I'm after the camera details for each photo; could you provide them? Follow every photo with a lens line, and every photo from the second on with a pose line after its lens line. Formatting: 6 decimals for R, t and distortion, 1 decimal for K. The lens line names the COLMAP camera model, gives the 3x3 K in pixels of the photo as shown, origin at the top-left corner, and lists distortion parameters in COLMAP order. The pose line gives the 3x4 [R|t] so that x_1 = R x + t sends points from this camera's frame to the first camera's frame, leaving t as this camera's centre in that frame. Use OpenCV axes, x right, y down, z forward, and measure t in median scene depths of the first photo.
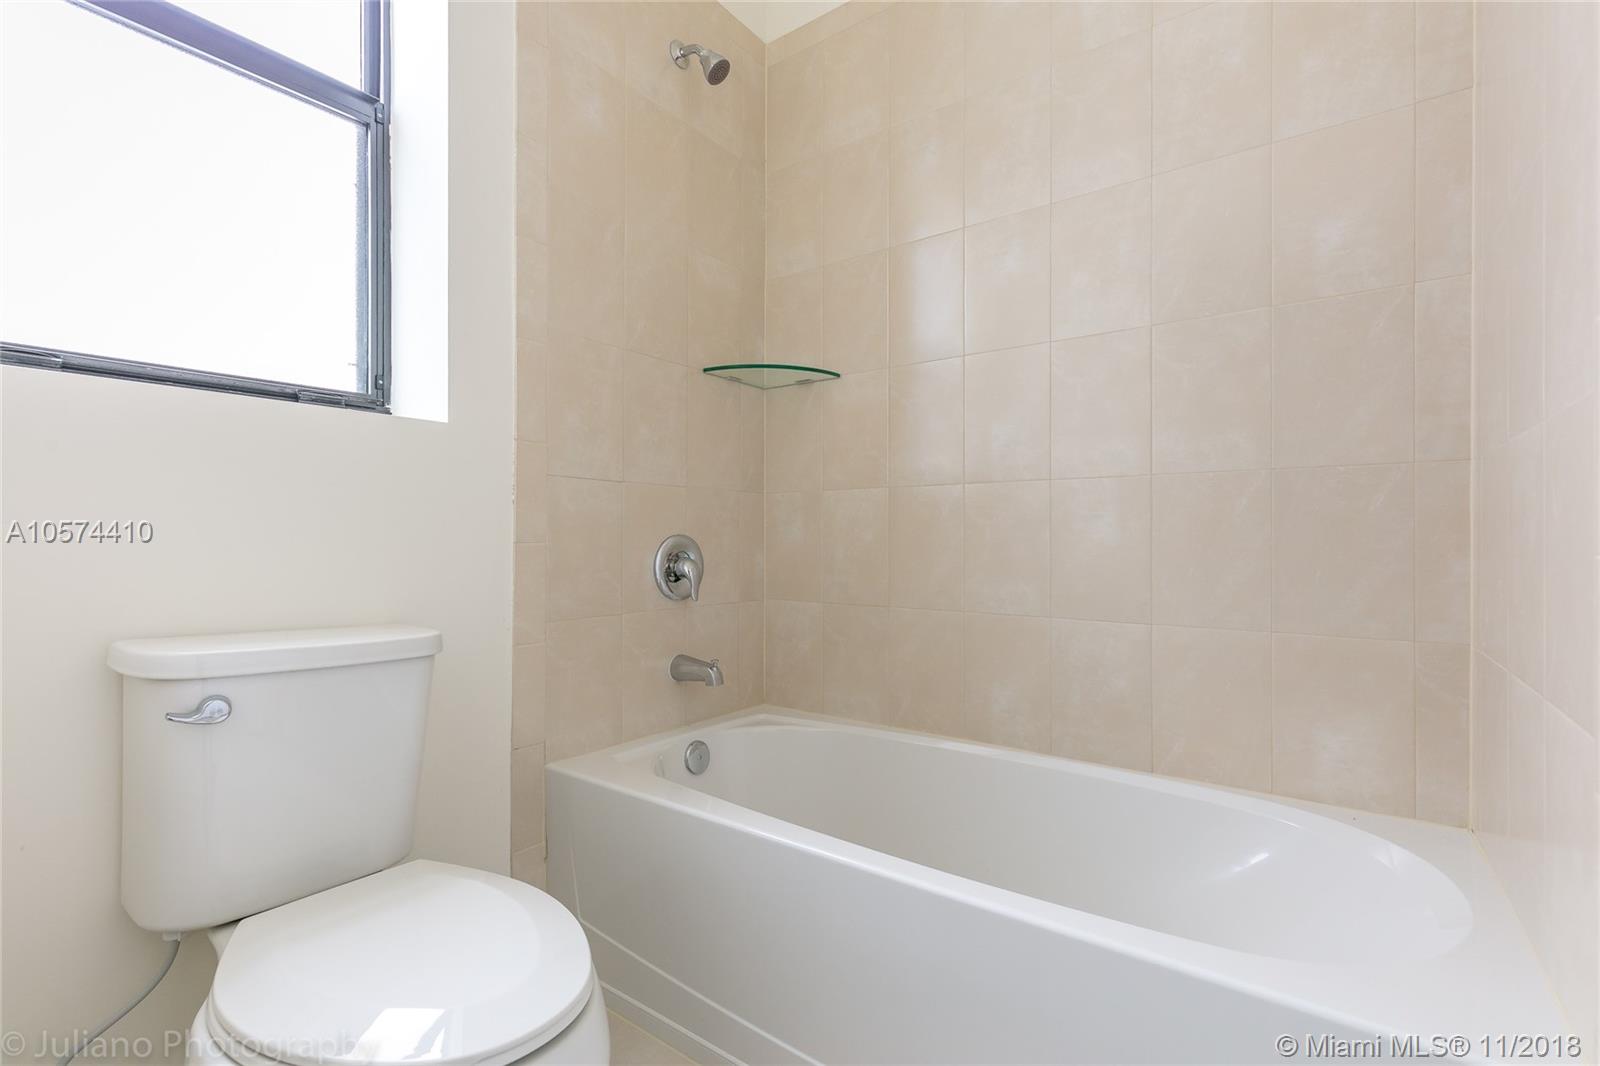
lens RADIAL K [[723.0, 0, 801.9], [0, 723.0, 536.4], [0, 0, 1]] dist [0.008272, -0.000907]
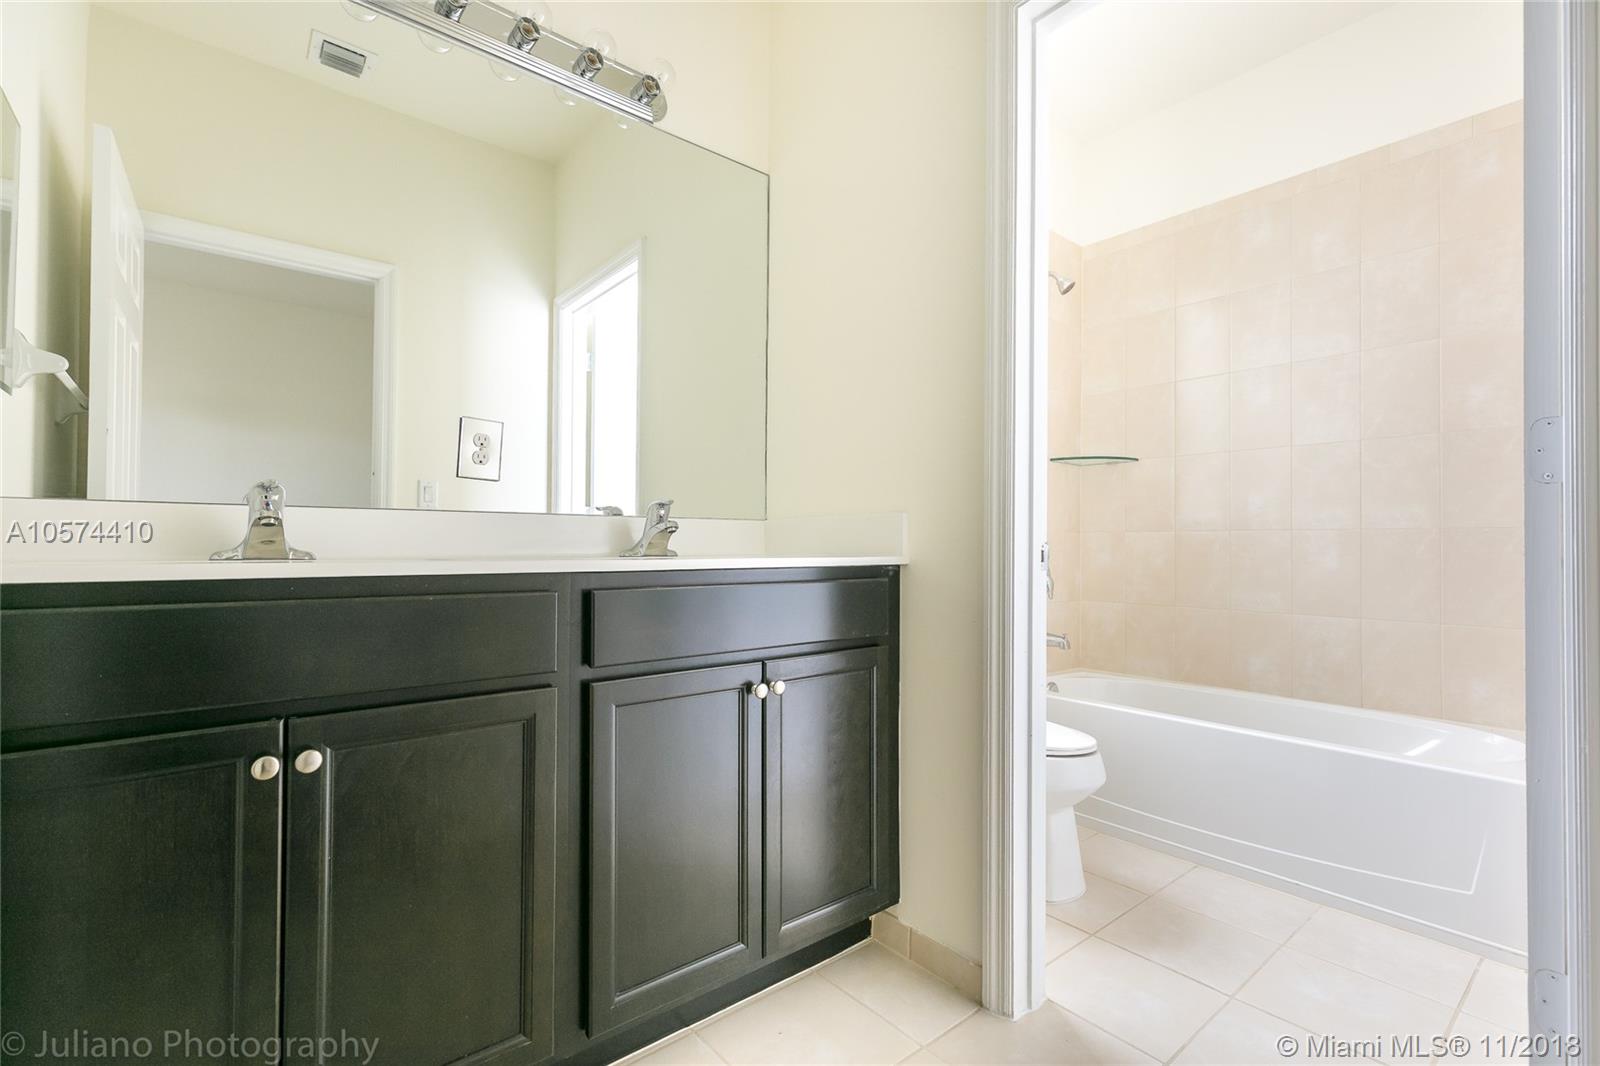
lens RADIAL K [[723.0, 0, 801.9], [0, 723.0, 536.4], [0, 0, 1]] dist [0.008272, -0.000907]
pose [[0.968430, 0.000571, -0.249285, -0.328509], [-0.002256, 0.999977, -0.006470, -0.051549], [0.249275, 0.006828, 0.968409, -0.888893]]
